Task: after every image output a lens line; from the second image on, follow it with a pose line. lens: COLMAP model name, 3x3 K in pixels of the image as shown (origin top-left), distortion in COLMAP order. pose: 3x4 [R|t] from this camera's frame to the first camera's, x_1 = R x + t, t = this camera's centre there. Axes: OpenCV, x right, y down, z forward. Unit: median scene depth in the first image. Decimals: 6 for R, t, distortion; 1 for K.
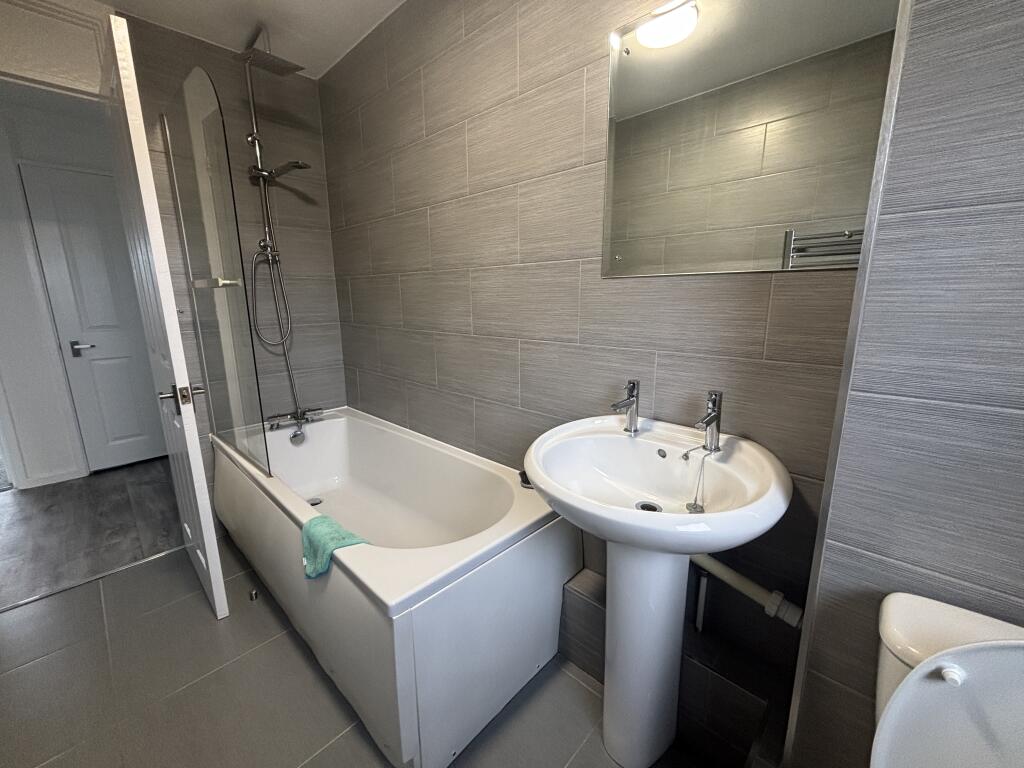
lens RADIAL K [[419.4, 0, 511.0], [0, 419.4, 380.4], [0, 0, 1]] dist [0.012356, -0.000398]
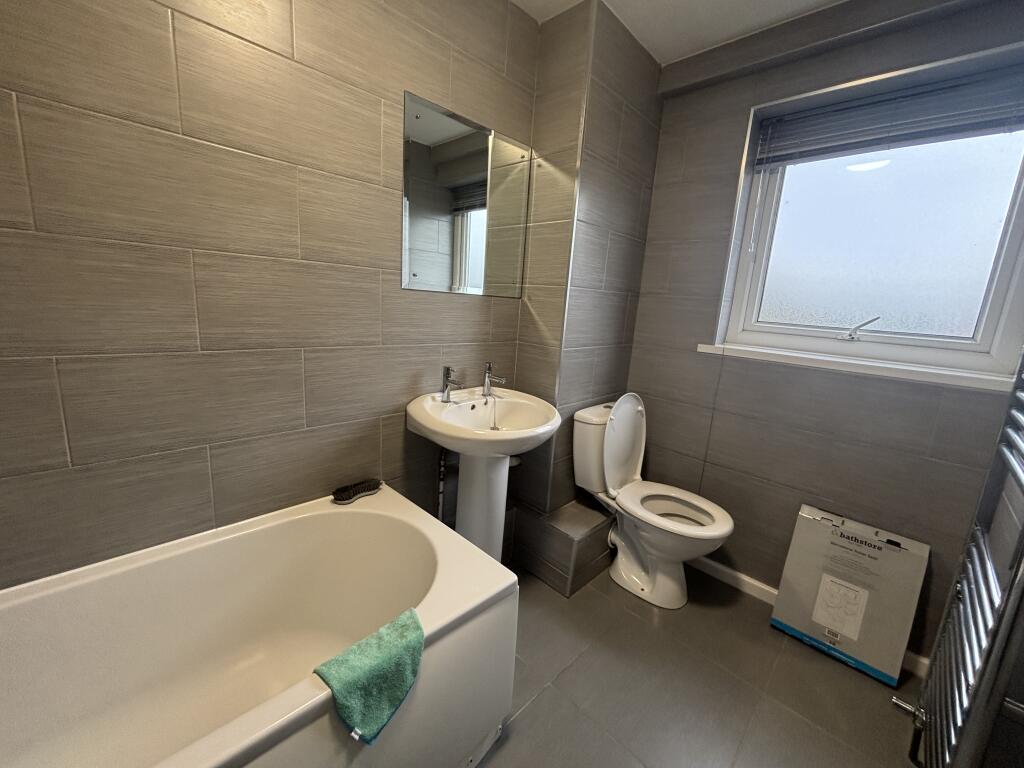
lens RADIAL K [[419.4, 0, 511.0], [0, 419.4, 380.4], [0, 0, 1]] dist [0.012356, -0.000398]
pose [[0.015131, -0.171478, 0.985072, -0.876453], [0.141547, 0.975630, 0.167660, -0.125410], [-0.989816, 0.136898, 0.039034, 0.591093]]
